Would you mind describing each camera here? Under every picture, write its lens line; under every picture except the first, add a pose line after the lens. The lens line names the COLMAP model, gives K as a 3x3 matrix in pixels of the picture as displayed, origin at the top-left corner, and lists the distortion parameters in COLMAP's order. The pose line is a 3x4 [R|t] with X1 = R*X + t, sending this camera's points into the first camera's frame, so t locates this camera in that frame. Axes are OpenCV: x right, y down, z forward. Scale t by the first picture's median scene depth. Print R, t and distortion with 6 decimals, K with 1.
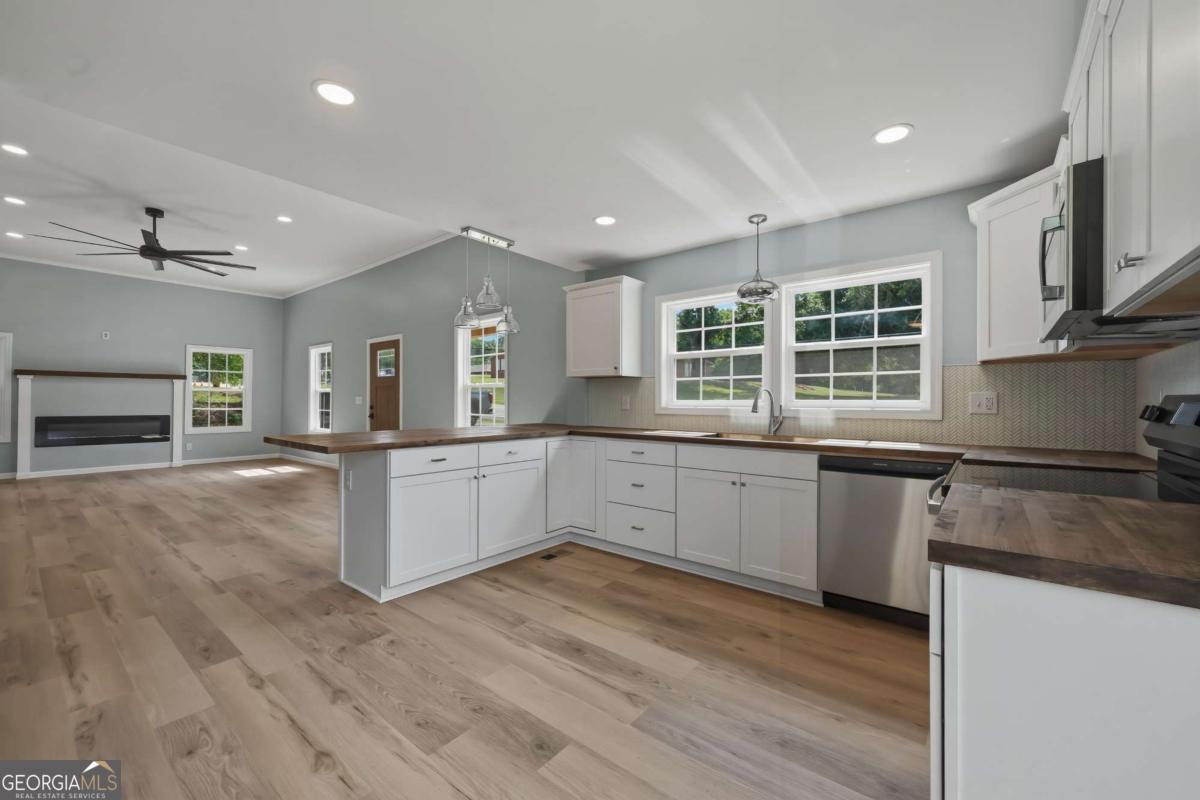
lens RADIAL K [[472.8, 0, 600.0], [0, 472.8, 400.0], [0, 0, 1]] dist [-0.003031, 0.000188]
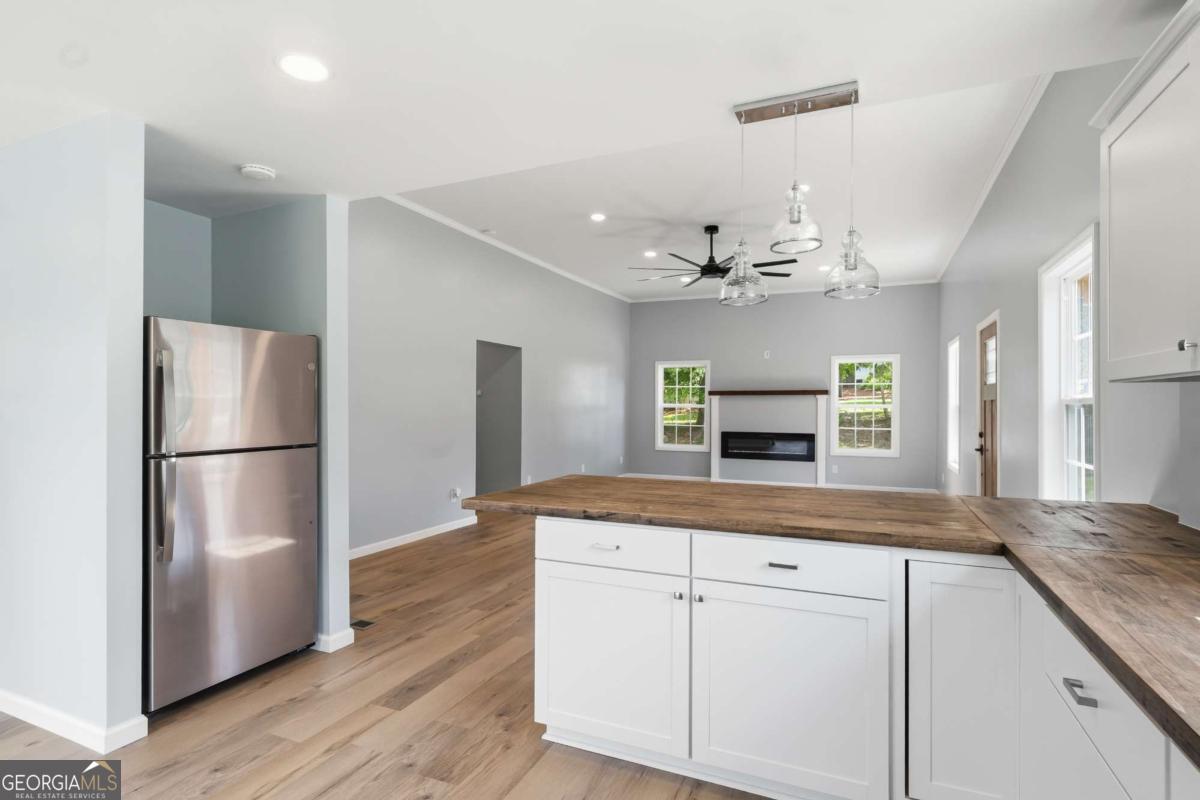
lens RADIAL K [[610.3, 0, 600.0], [0, 610.3, 400.0], [0, 0, 1]] dist [-0.001879, -0.000055]
pose [[0.257793, -0.013899, -0.966100, 0.339992], [-0.001866, 0.999887, -0.014883, -0.037455], [0.966198, 0.005640, 0.257738, 0.701422]]
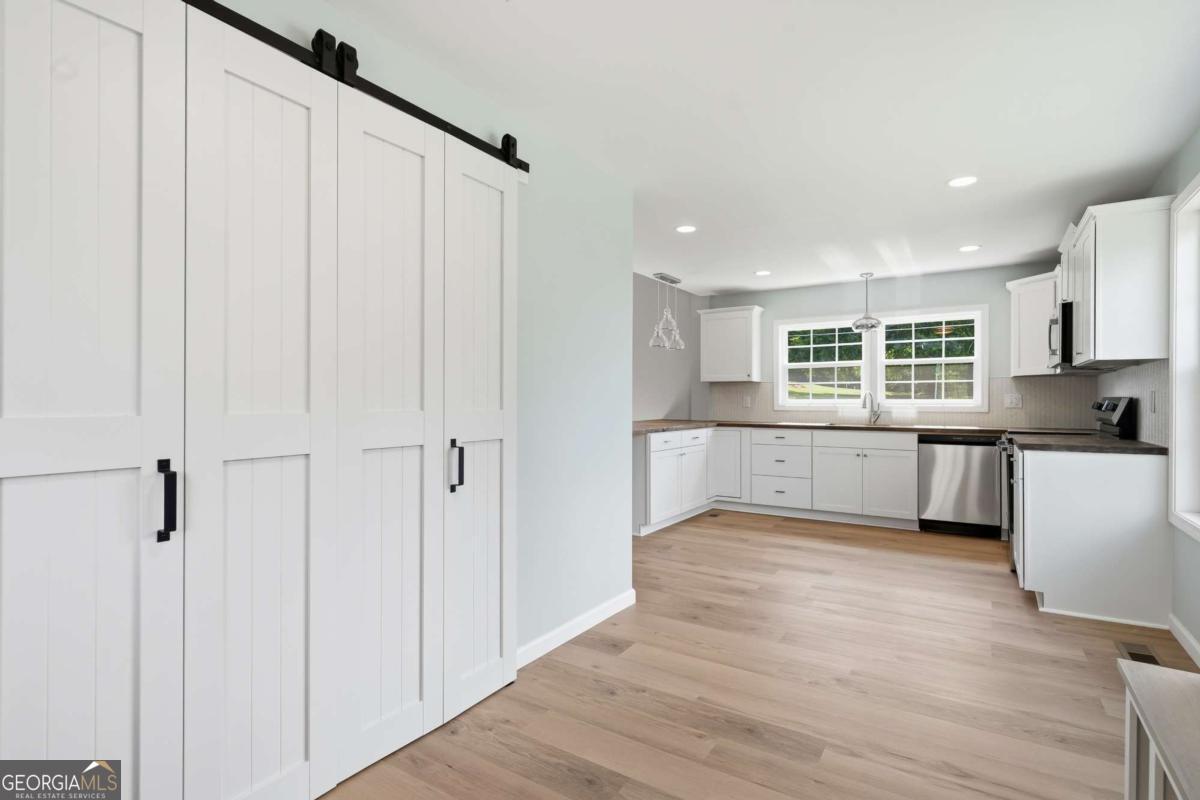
lens RADIAL K [[574.1, 0, 604.4], [0, 574.1, 398.9], [0, 0, 1]] dist [0.001379, 0.000154]
pose [[0.994778, -0.003393, 0.102010, -0.631163], [0.003509, 0.999993, -0.000963, -0.003051], [-0.102006, 0.001316, 0.994783, -0.654932]]
